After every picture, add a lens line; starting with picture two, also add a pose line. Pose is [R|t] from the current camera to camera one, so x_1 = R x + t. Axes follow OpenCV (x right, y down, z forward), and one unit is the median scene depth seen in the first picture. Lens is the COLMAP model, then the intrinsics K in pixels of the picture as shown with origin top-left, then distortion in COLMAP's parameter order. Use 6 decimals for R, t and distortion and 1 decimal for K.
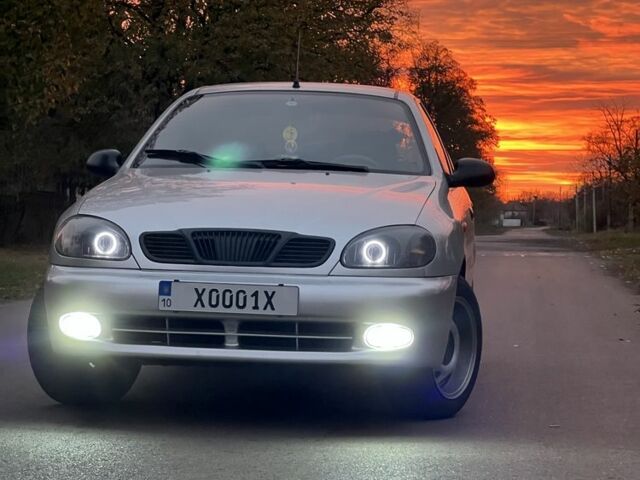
lens RADIAL K [[1931.6, 0, 320.0], [0, 1931.6, 240.0], [0, 0, 1]] dist [-0.802978, 20.482026]
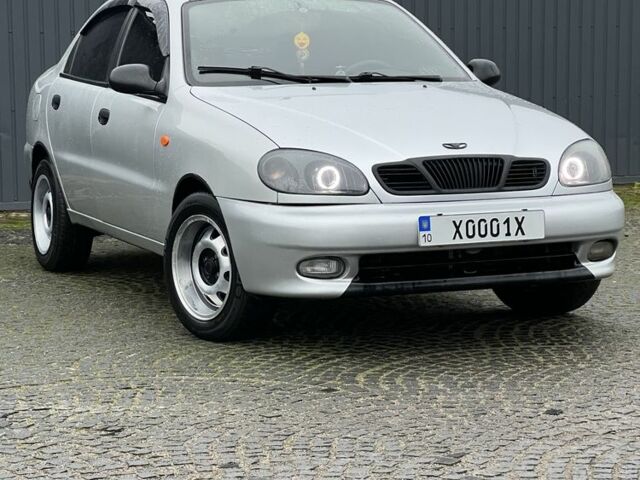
lens RADIAL K [[1931.6, 0, 320.0], [0, 1931.6, 240.0], [0, 0, 1]] dist [-0.802978, 20.482026]
pose [[0.884326, -0.092807, 0.457552, -0.571717], [0.046340, 0.992652, 0.111779, -0.077620], [-0.464564, -0.077646, 0.882129, 0.159742]]
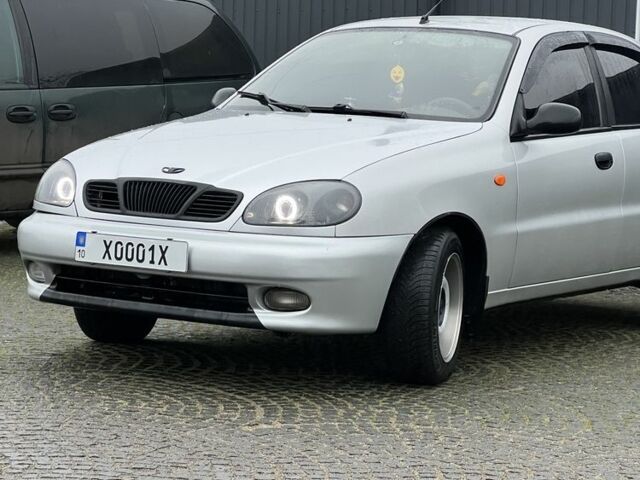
lens RADIAL K [[1931.6, 0, 320.0], [0, 1931.6, 240.0], [0, 0, 1]] dist [-0.802978, 20.482026]
pose [[0.879456, 0.039348, -0.474350, 0.494648], [-0.015505, 0.998417, 0.054073, -0.029496], [0.475727, -0.040200, 0.878674, 0.186412]]
